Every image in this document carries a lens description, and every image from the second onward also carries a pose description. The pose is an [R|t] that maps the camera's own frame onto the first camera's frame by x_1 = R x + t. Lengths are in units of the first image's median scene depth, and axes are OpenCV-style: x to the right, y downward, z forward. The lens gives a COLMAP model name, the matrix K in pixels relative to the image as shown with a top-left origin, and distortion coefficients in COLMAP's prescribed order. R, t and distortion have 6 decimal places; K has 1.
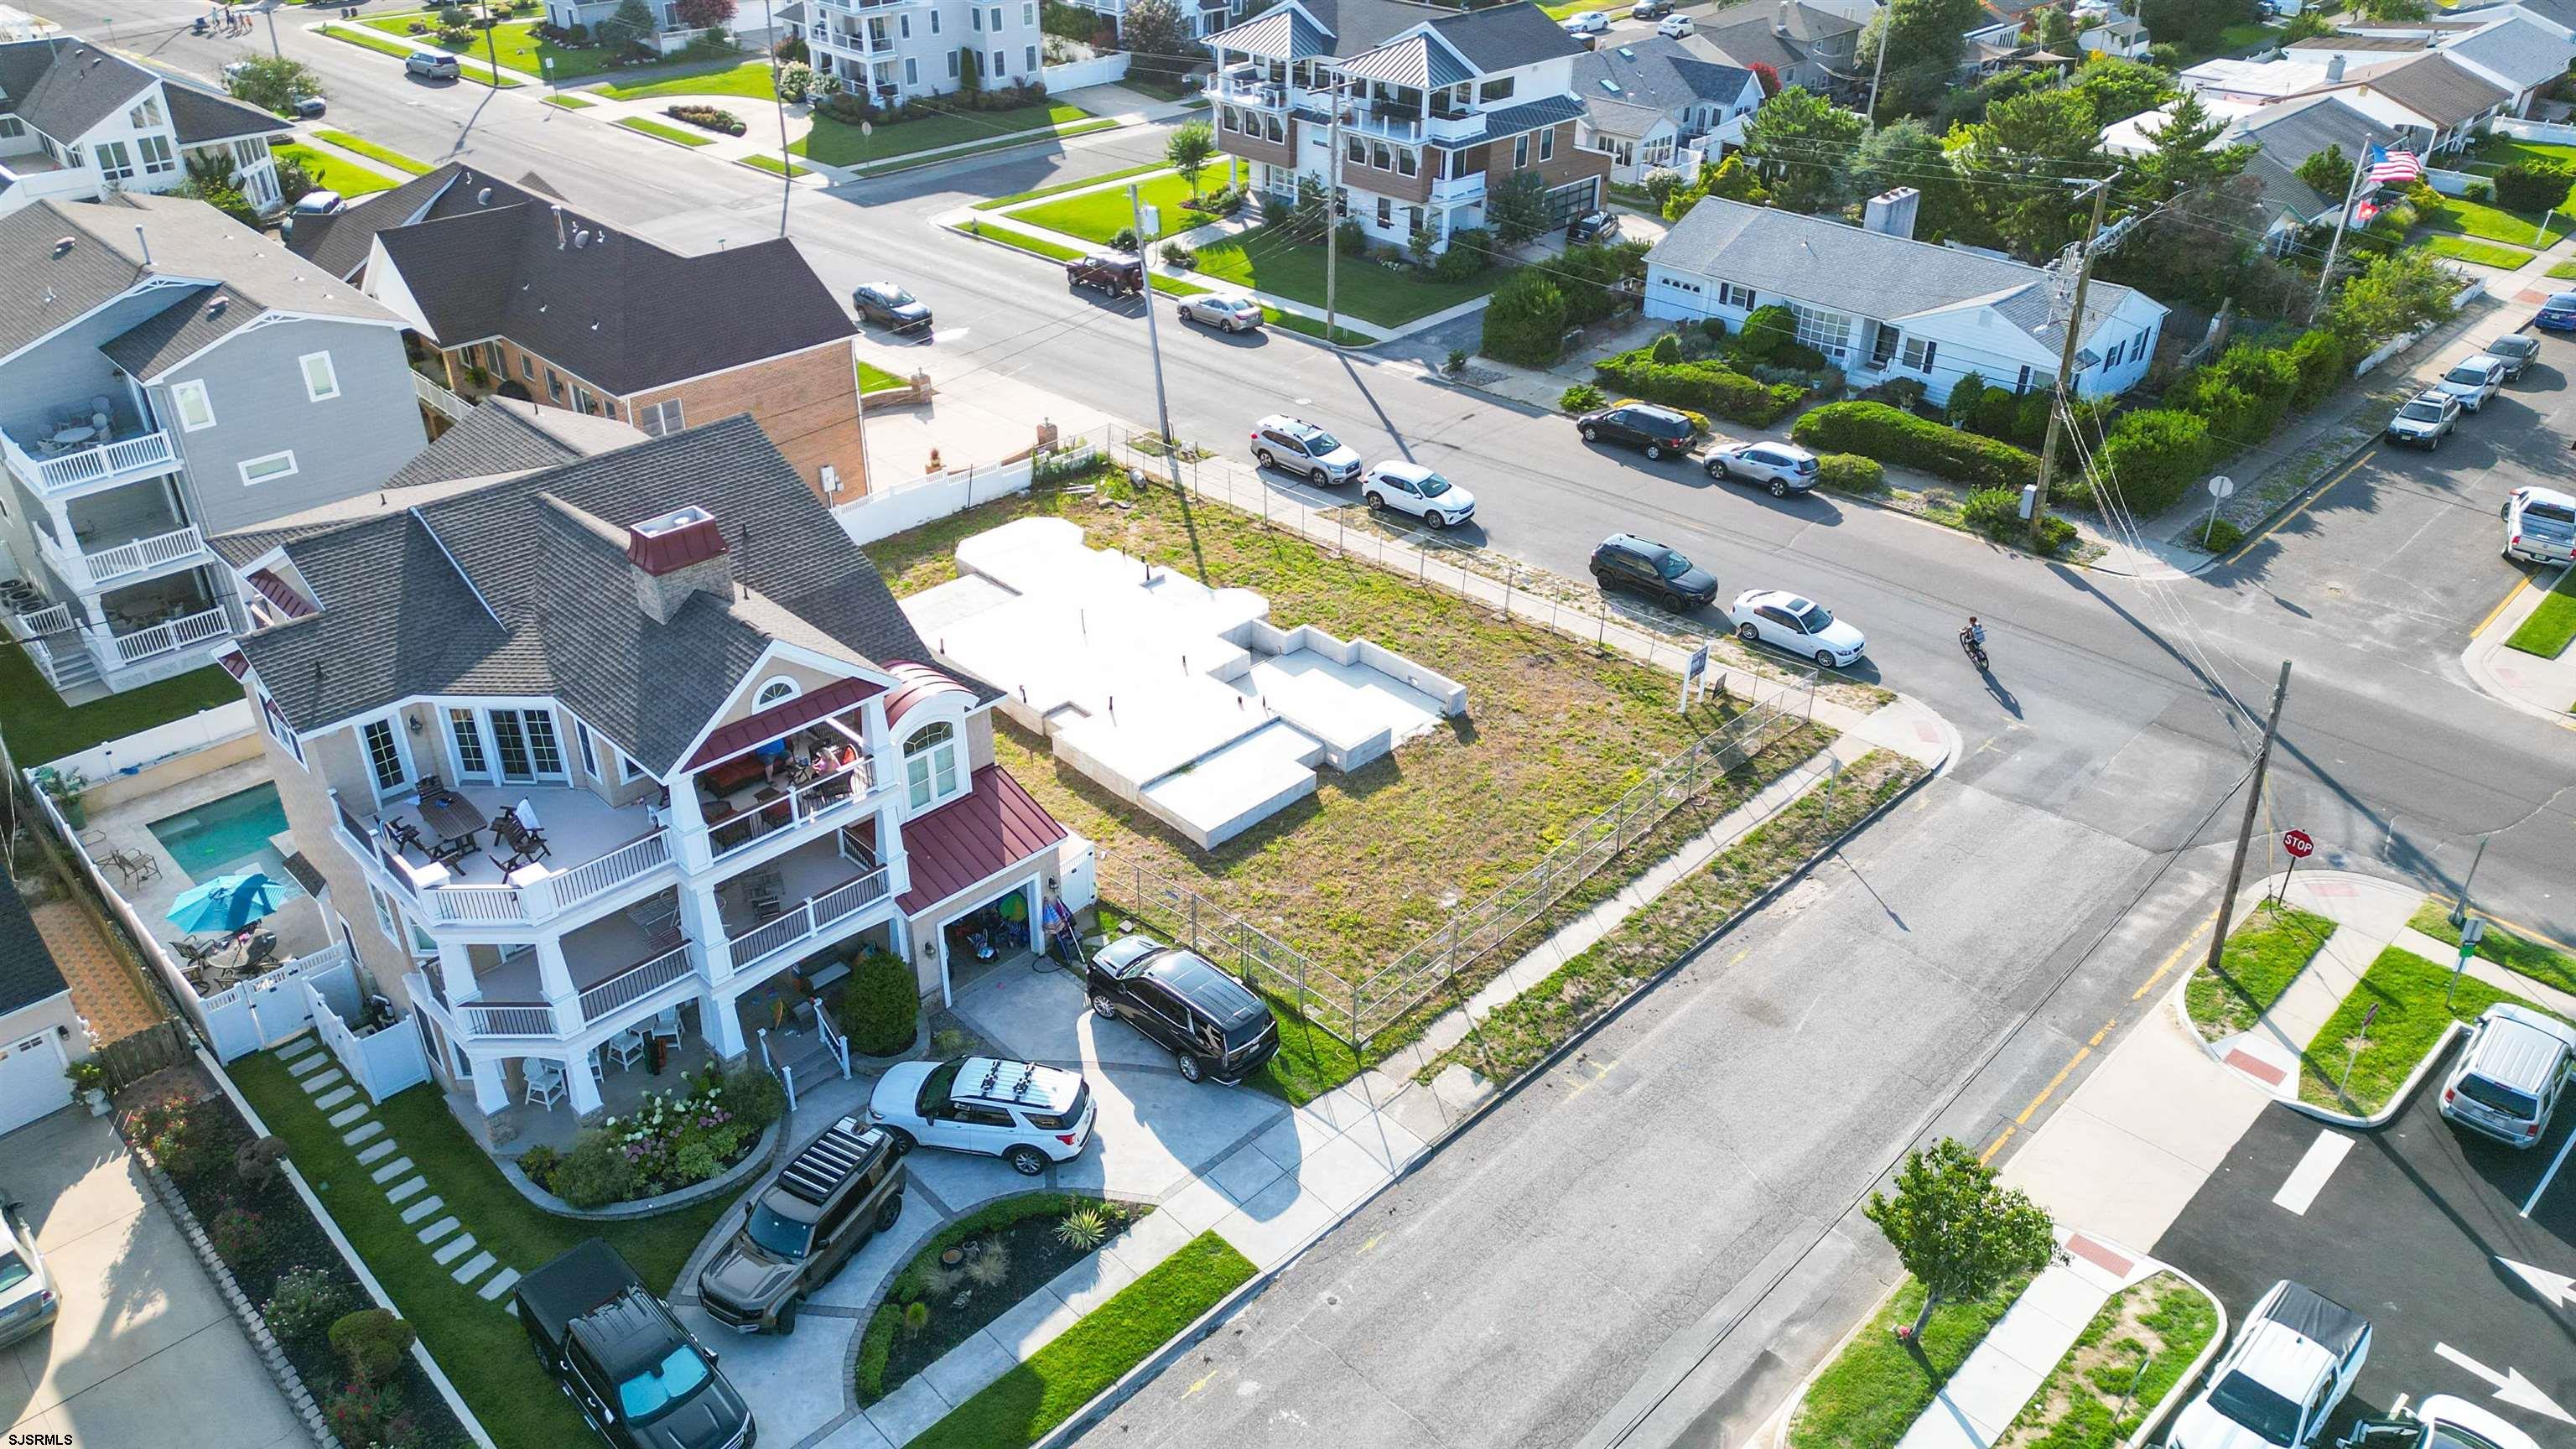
lens RADIAL K [[1792.1, 0, 1274.8], [0, 1792.1, 729.0], [0, 0, 1]] dist [0.085933, -0.087438]
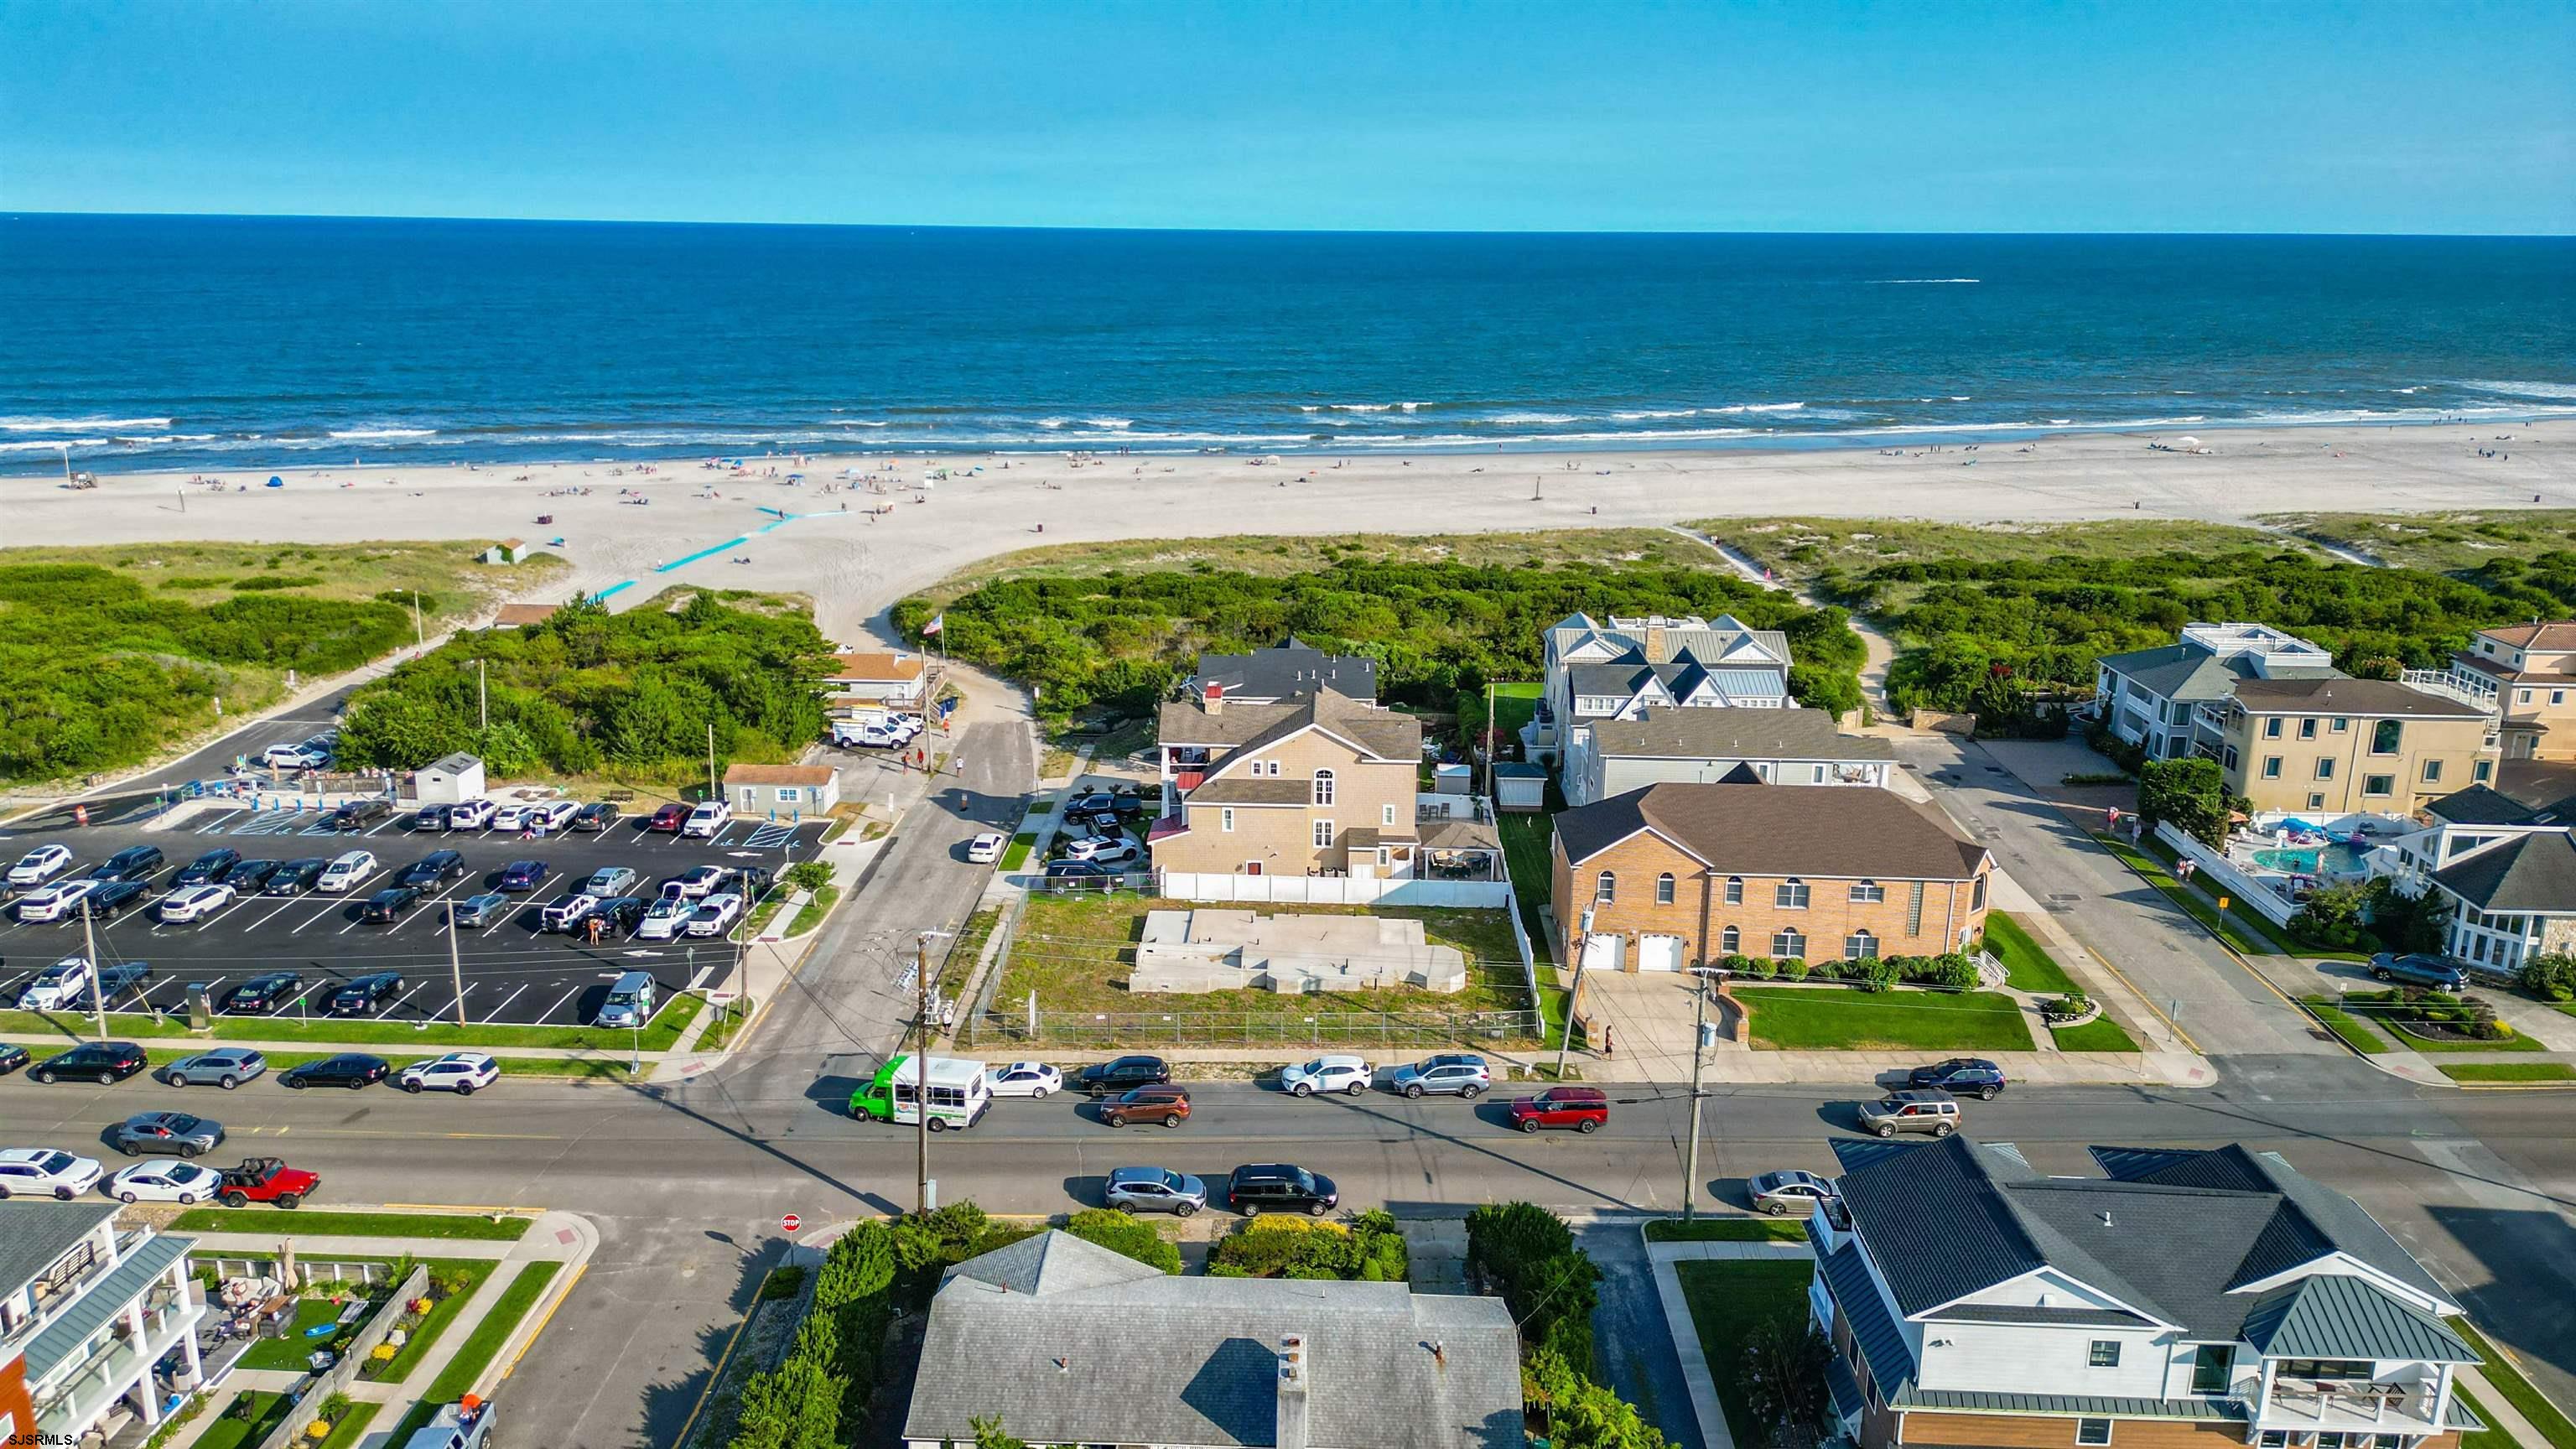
lens RADIAL K [[1792.1, 0, 1275.7], [0, 1792.1, 707.2], [0, 0, 1]] dist [0.085933, -0.087438]
pose [[-0.726312, 0.166988, -0.666773, 1.150709], [-0.368285, 0.724514, 0.582620, -1.320502], [0.580377, 0.668726, -0.464724, 1.703776]]
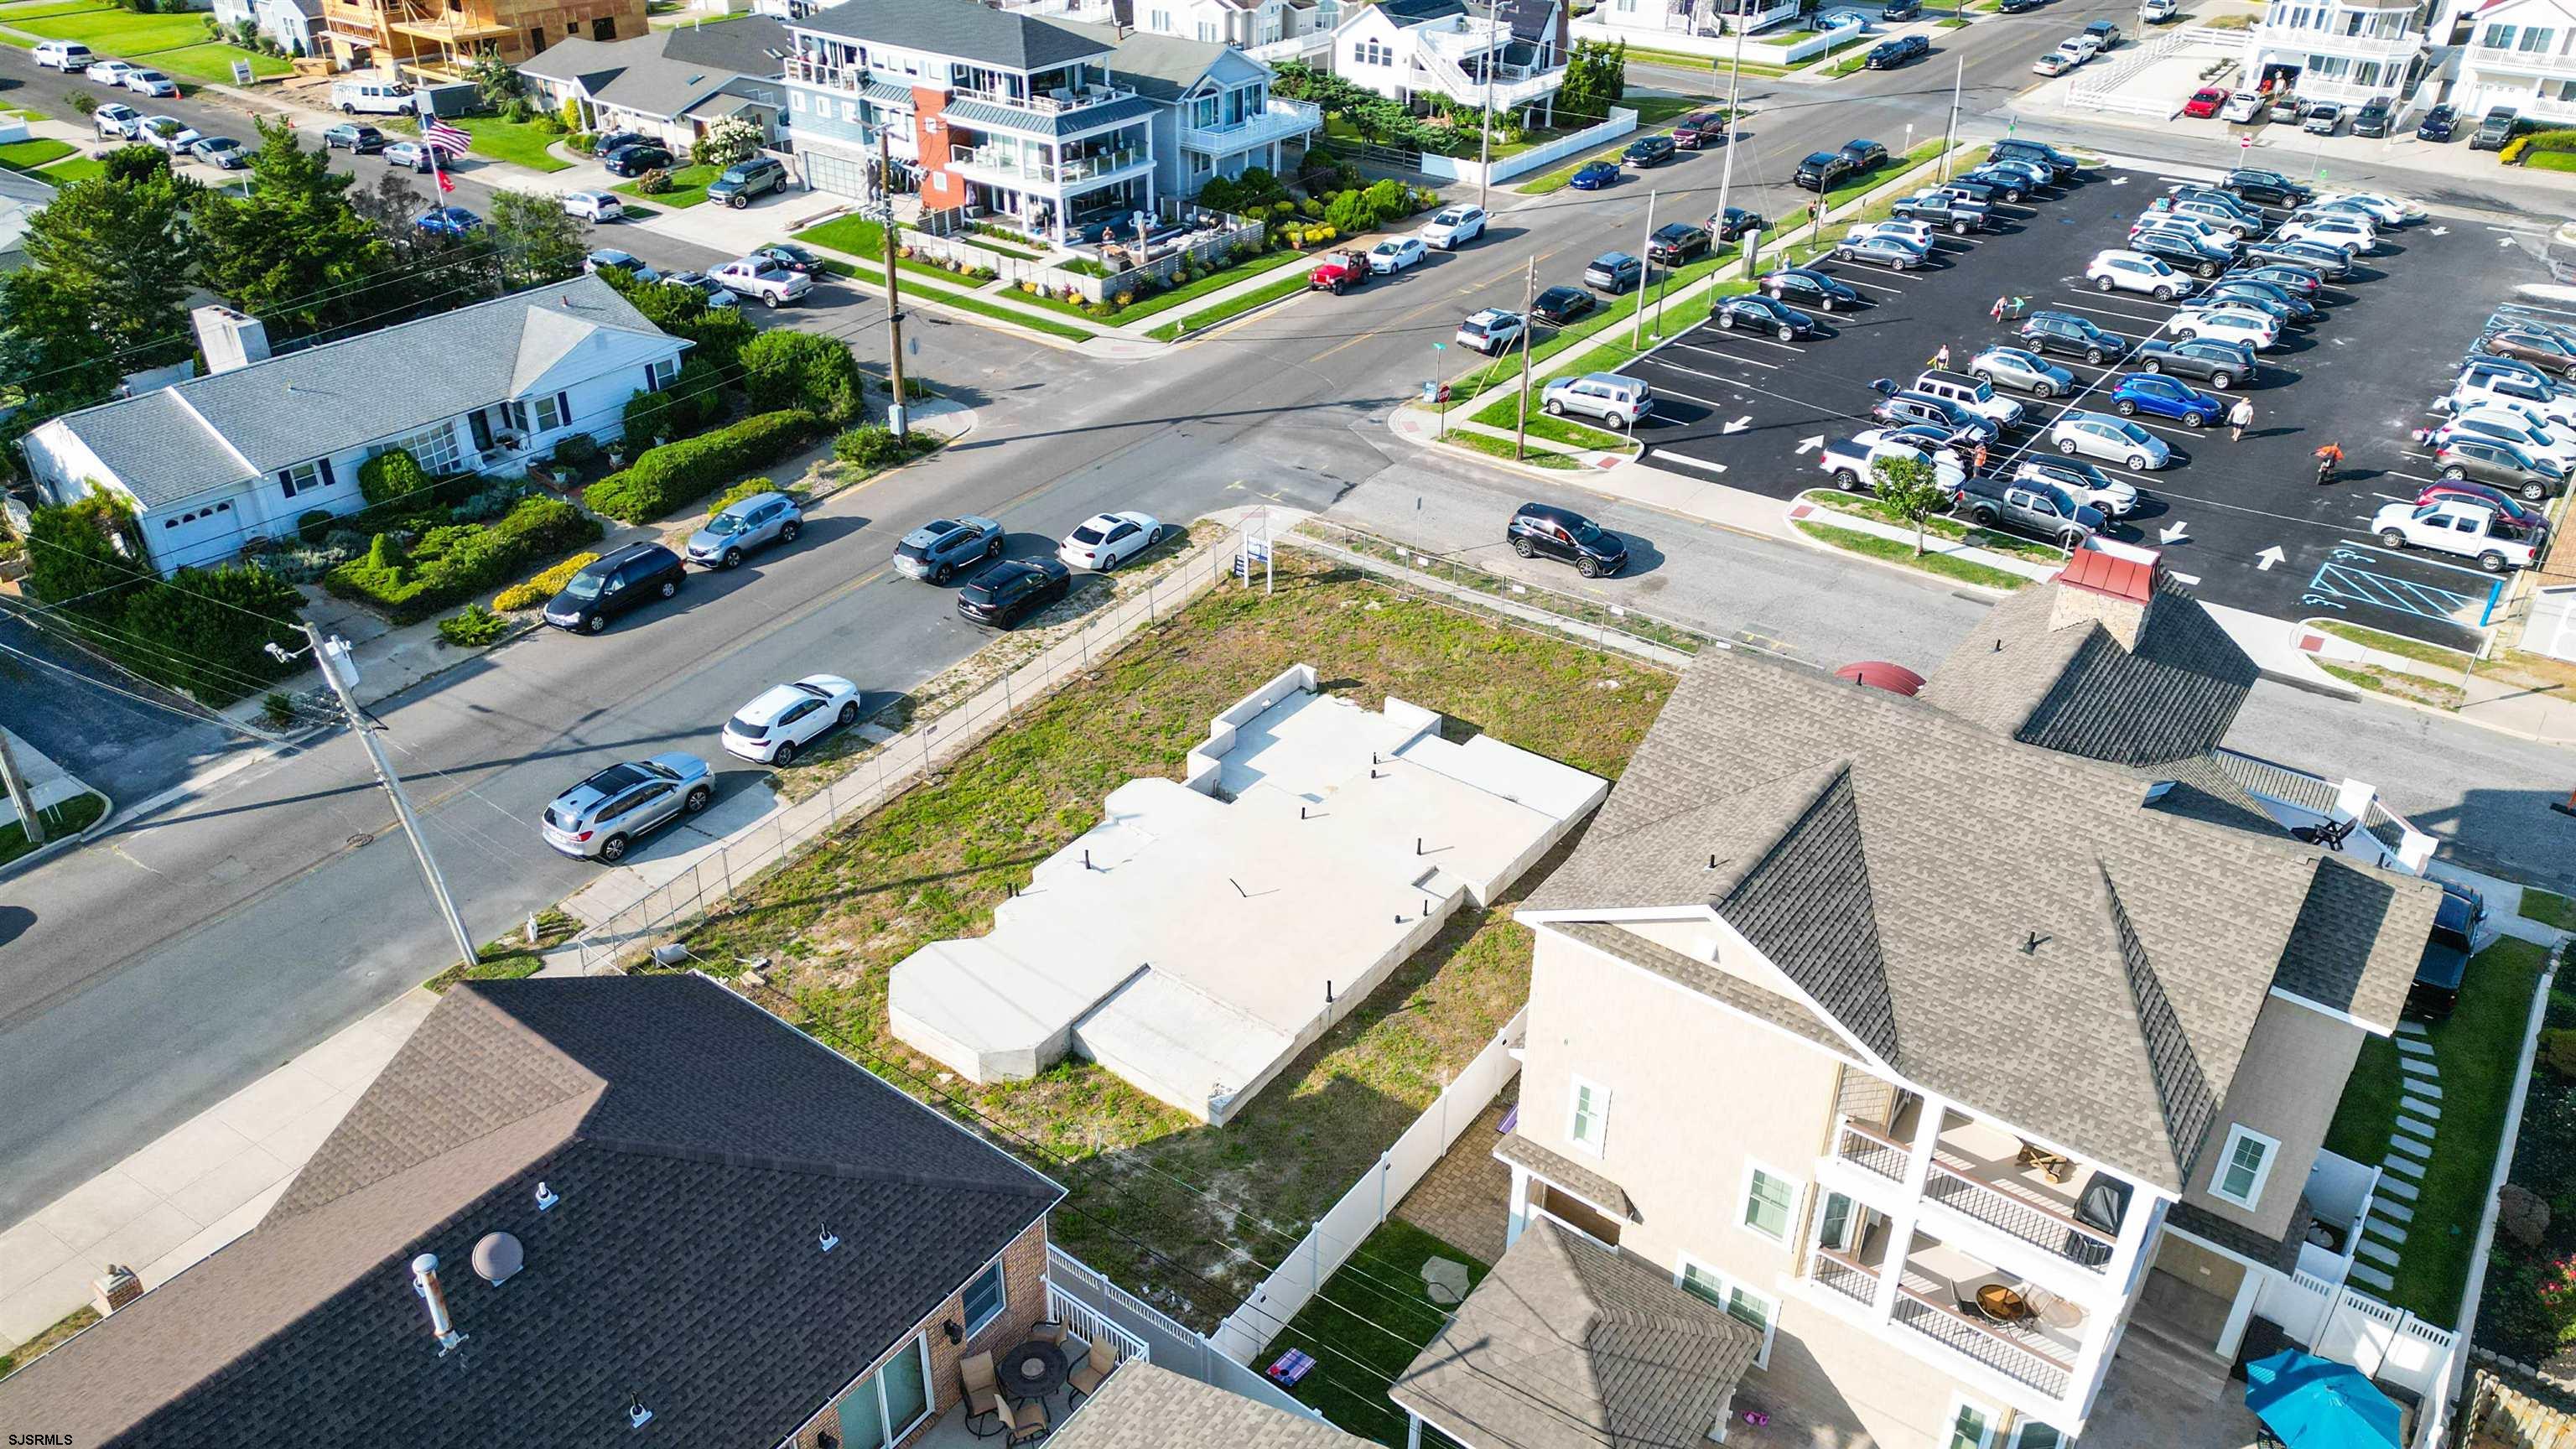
lens RADIAL K [[1792.1, 0, 1270.4], [0, 1792.1, 728.9], [0, 0, 1]] dist [0.085933, -0.087438]
pose [[-0.151013, -0.514972, 0.843800, -0.750295], [0.505694, 0.693200, 0.513563, -0.515003], [-0.849393, 0.504260, 0.155736, 0.842391]]
